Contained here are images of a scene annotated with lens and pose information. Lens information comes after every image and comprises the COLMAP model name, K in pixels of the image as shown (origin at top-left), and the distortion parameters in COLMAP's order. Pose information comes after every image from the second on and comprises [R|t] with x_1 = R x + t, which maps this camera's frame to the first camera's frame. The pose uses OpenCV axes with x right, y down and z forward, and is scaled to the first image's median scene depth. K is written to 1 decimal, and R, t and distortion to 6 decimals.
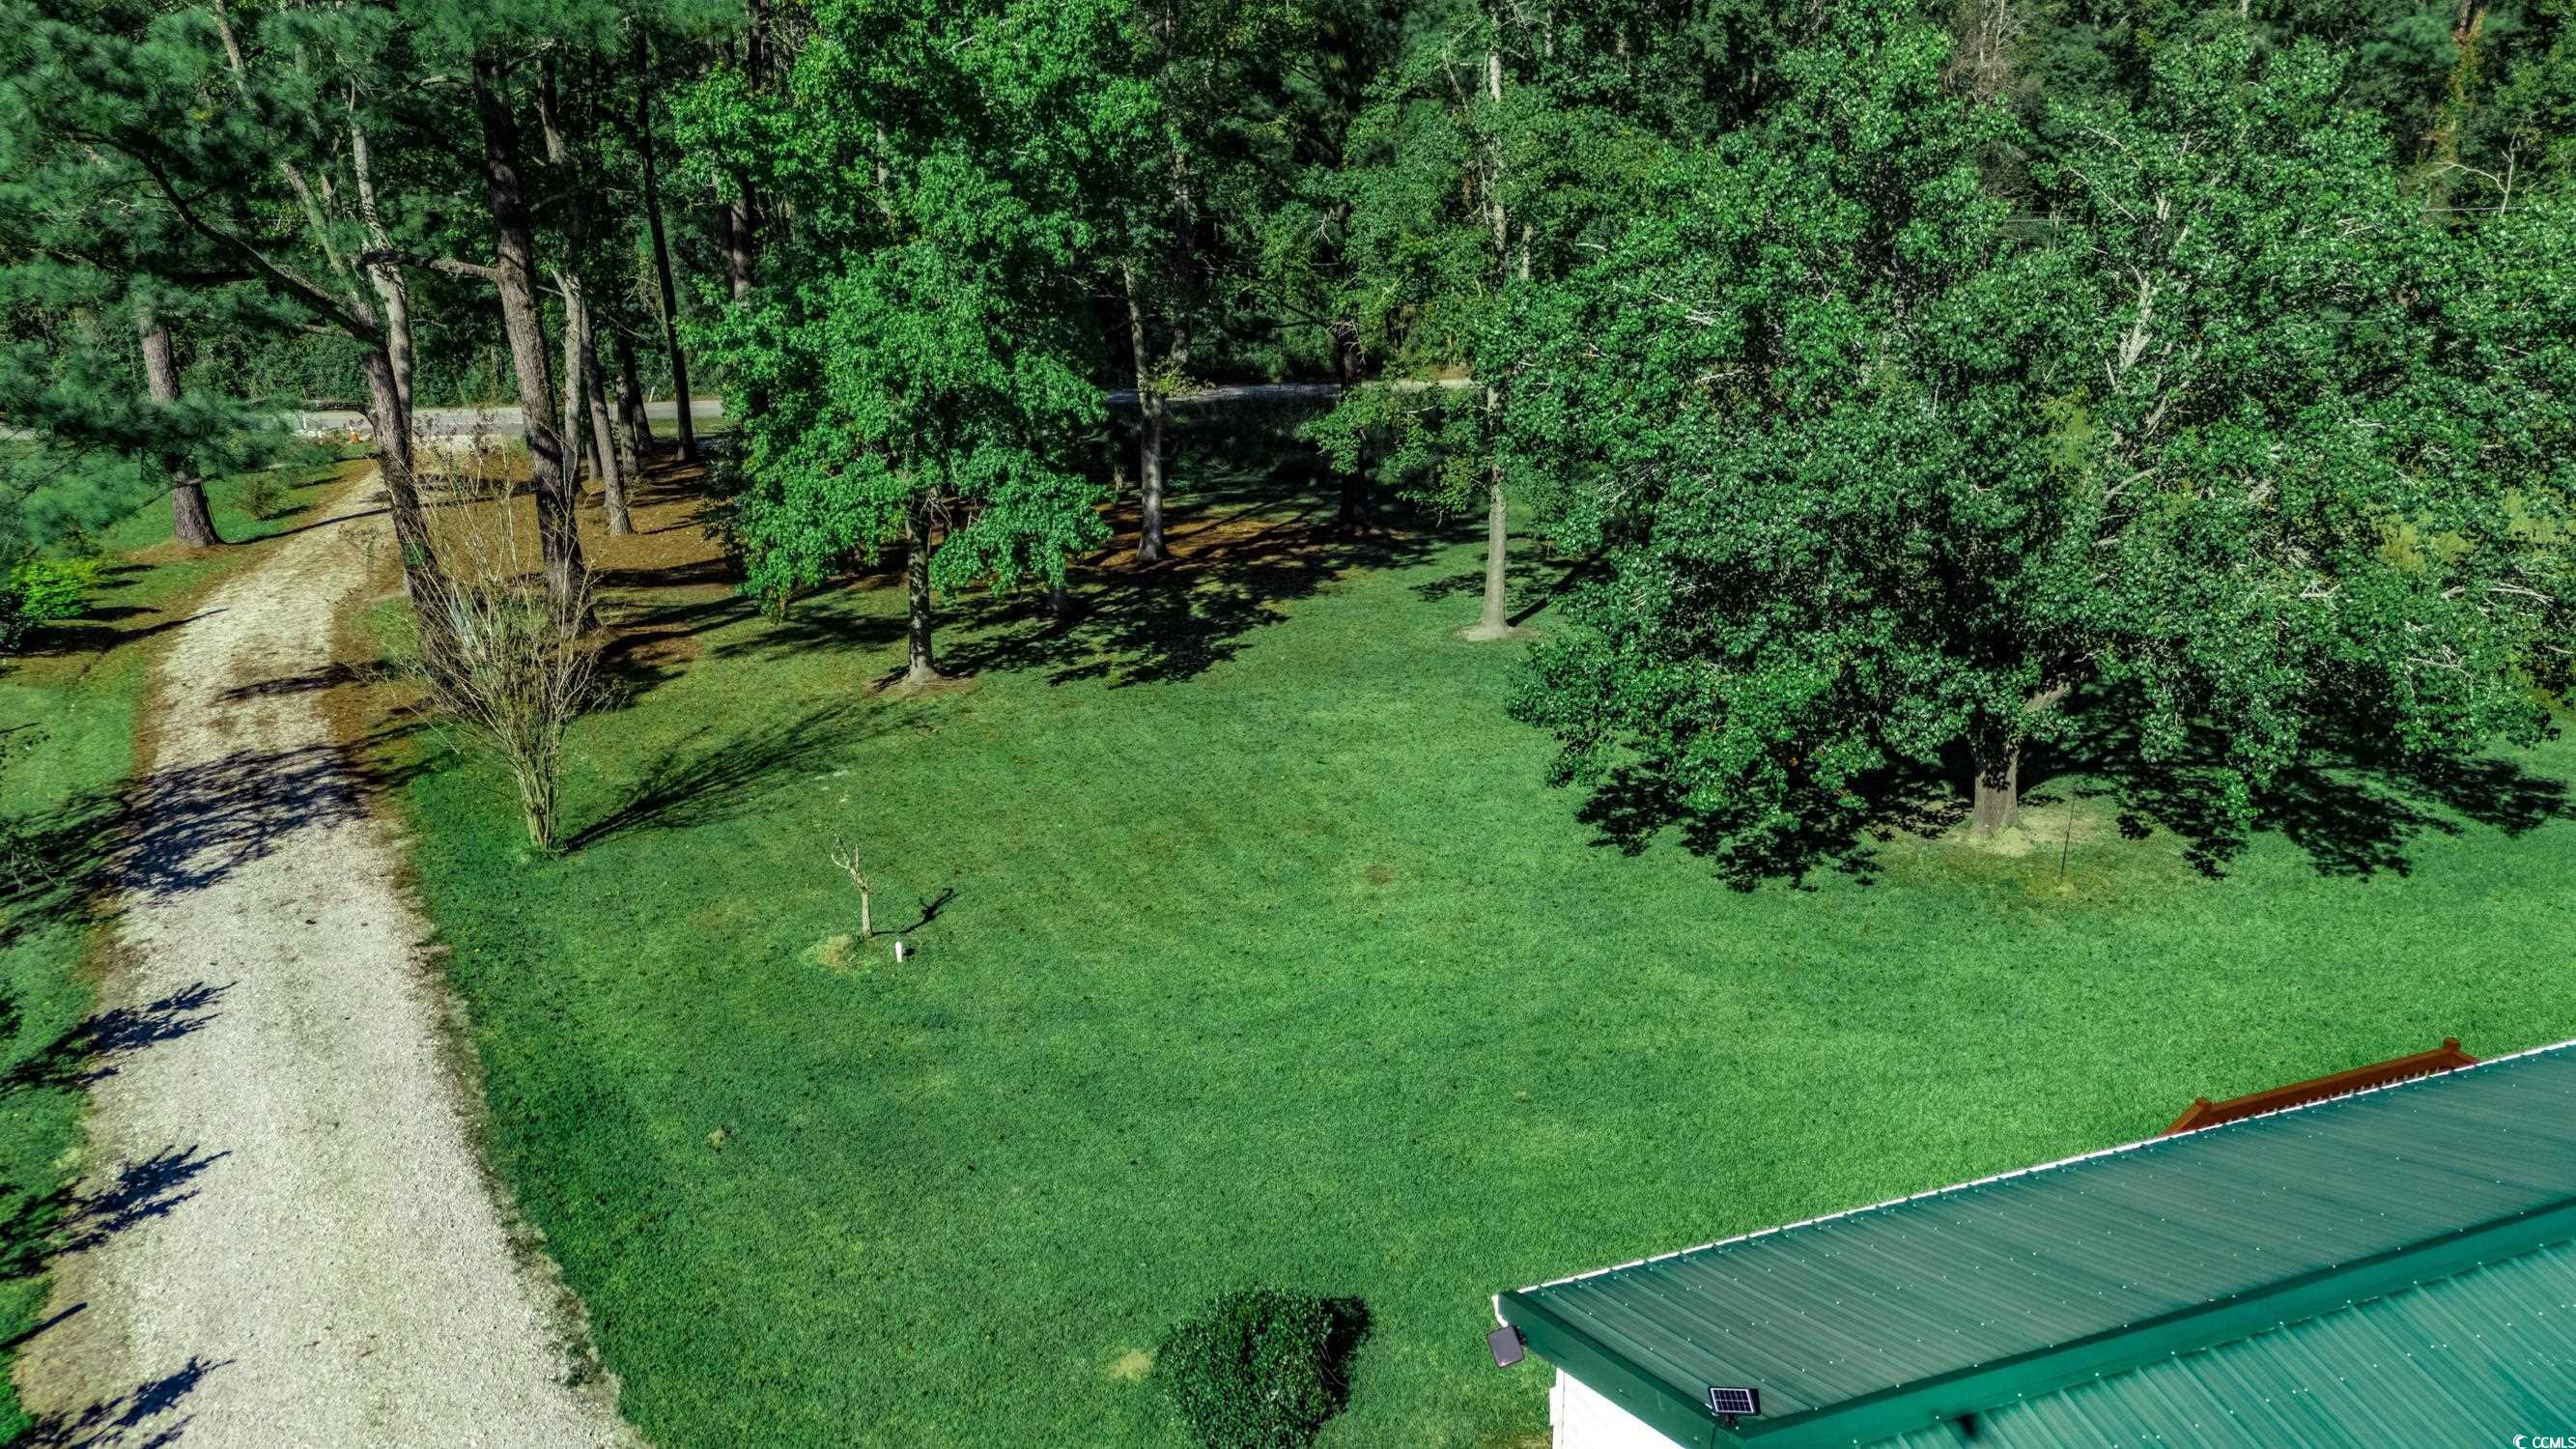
lens RADIAL K [[1814.0, 0, 1288.0], [0, 1814.0, 724.5], [0, 0, 1]] dist [0.046941, -0.048555]
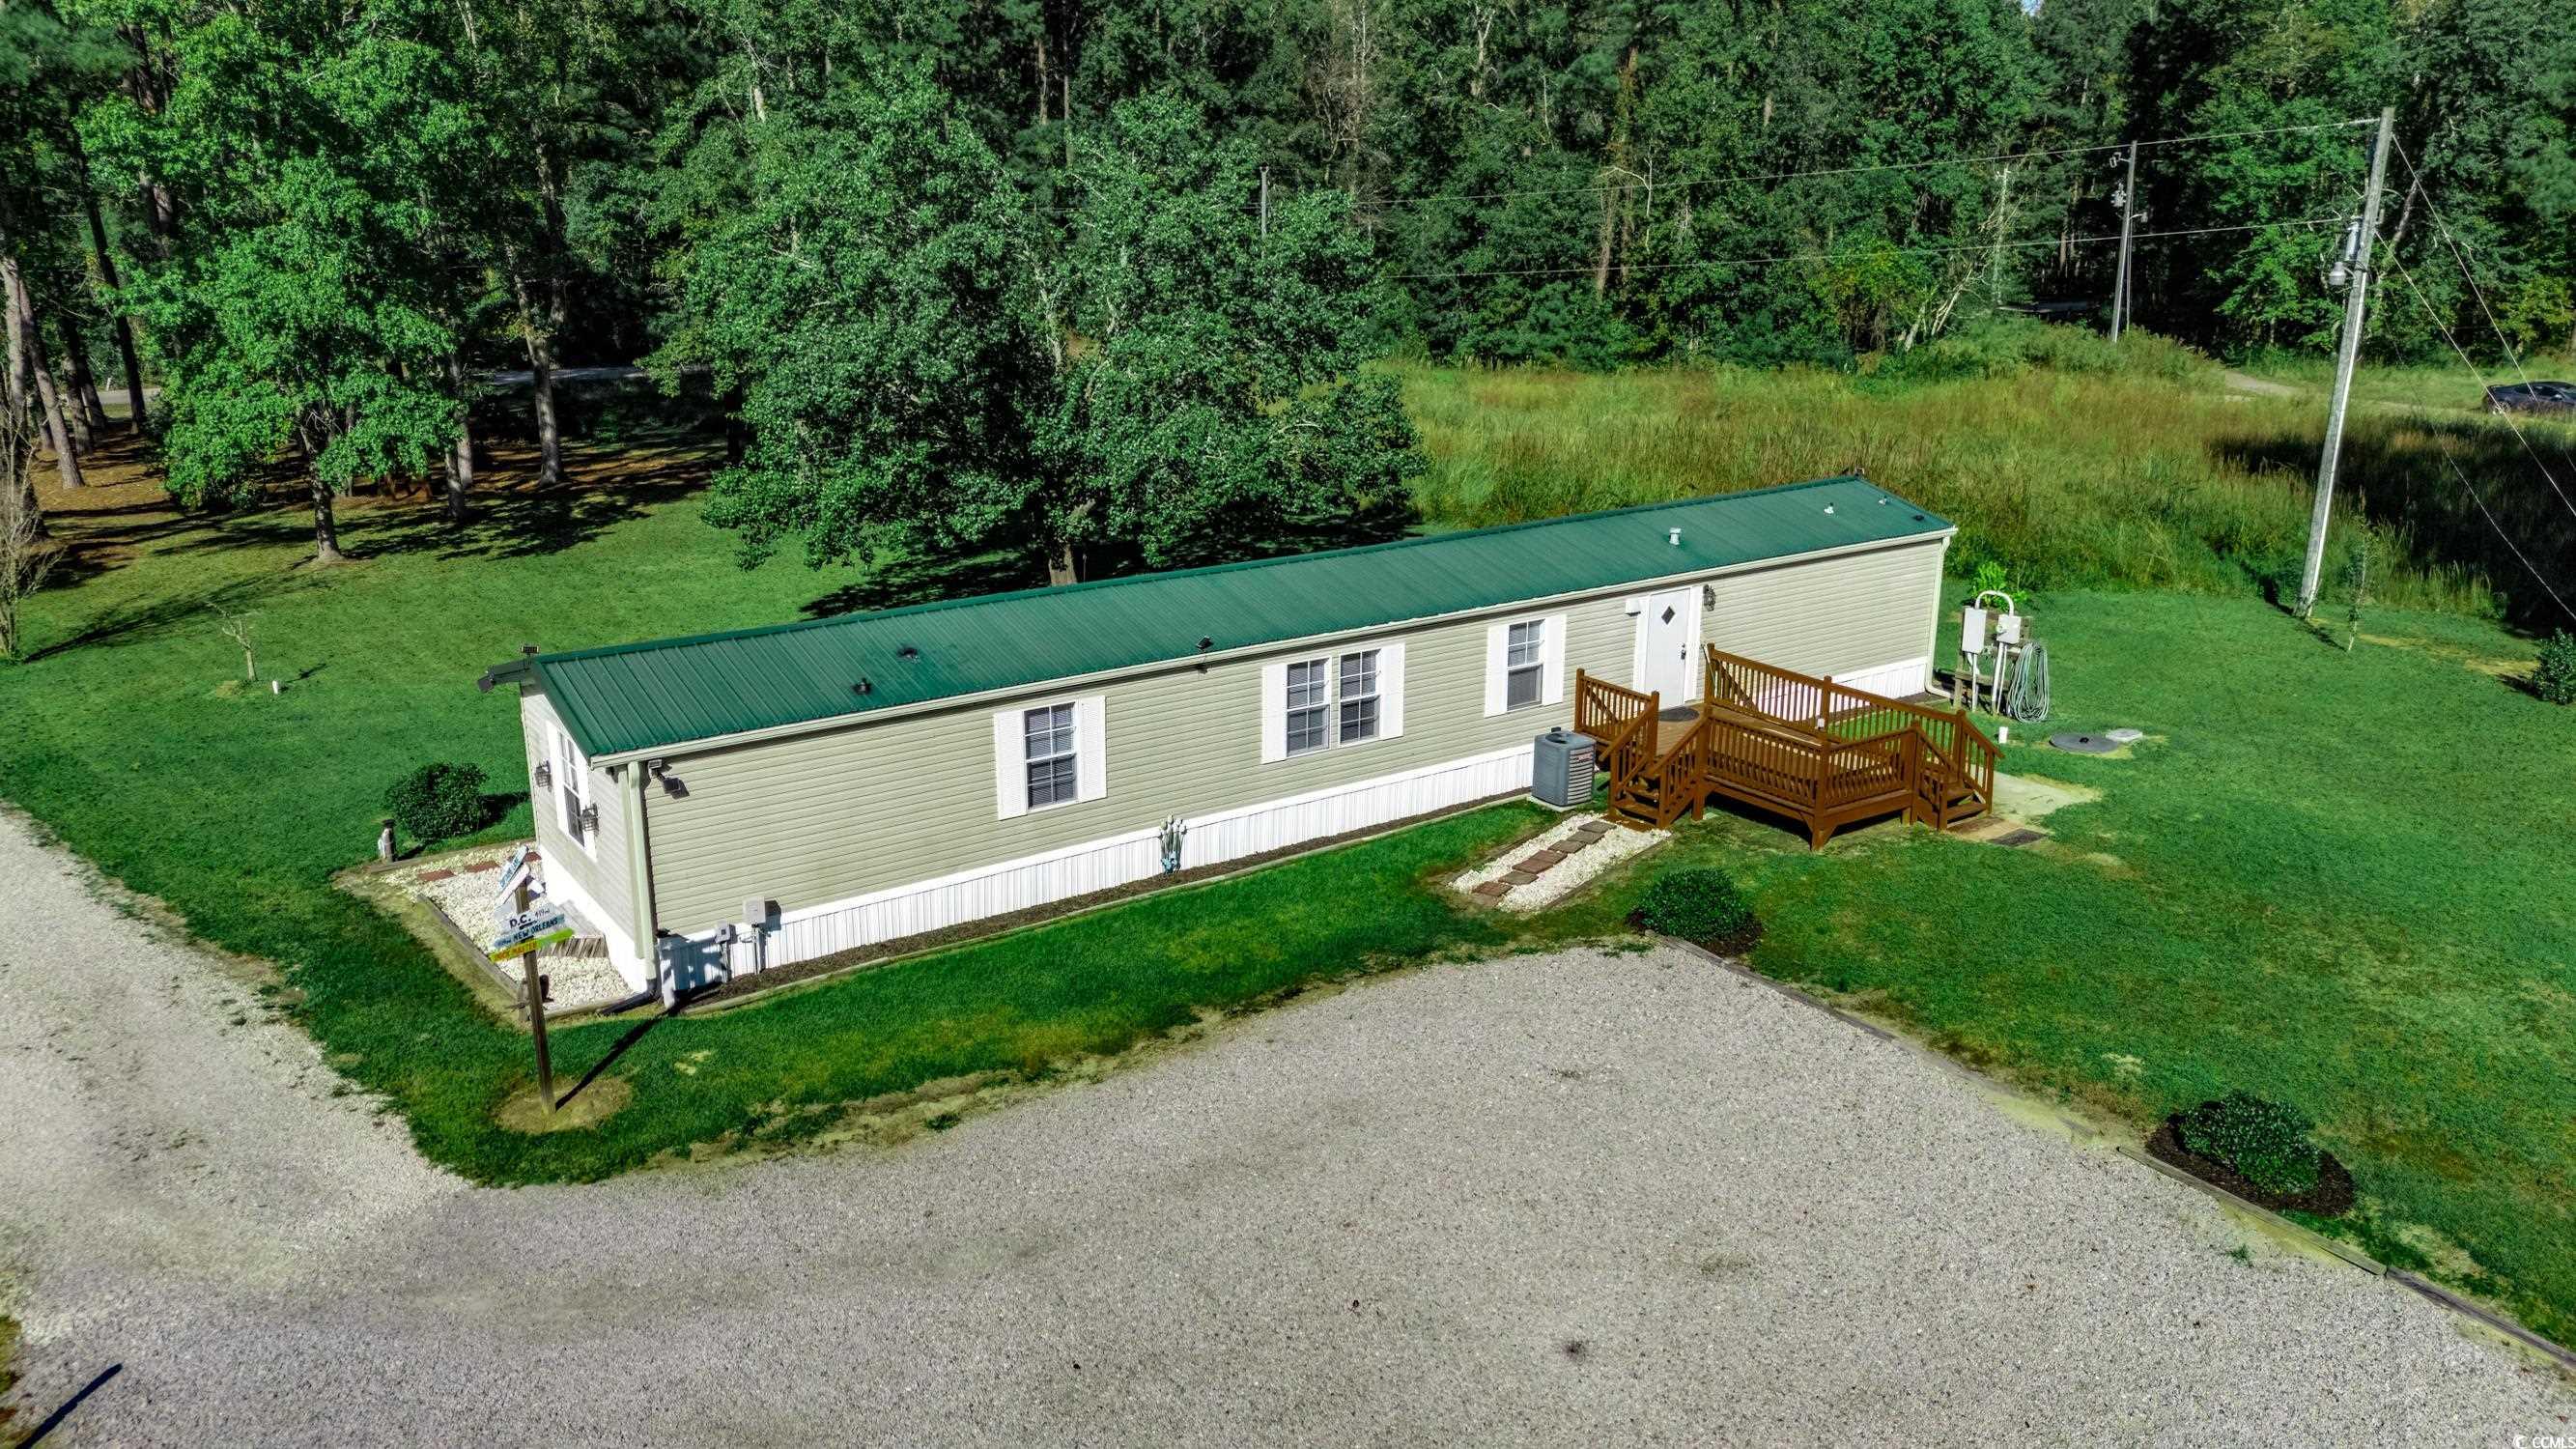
lens RADIAL K [[1814.0, 0, 1288.0], [0, 1814.0, 724.5], [0, 0, 1]] dist [0.046941, -0.048555]
pose [[0.974116, -0.066782, 0.215958, 0.198268], [0.066621, 0.997746, 0.008035, 0.143847], [-0.216008, 0.006560, 0.976370, -0.481634]]
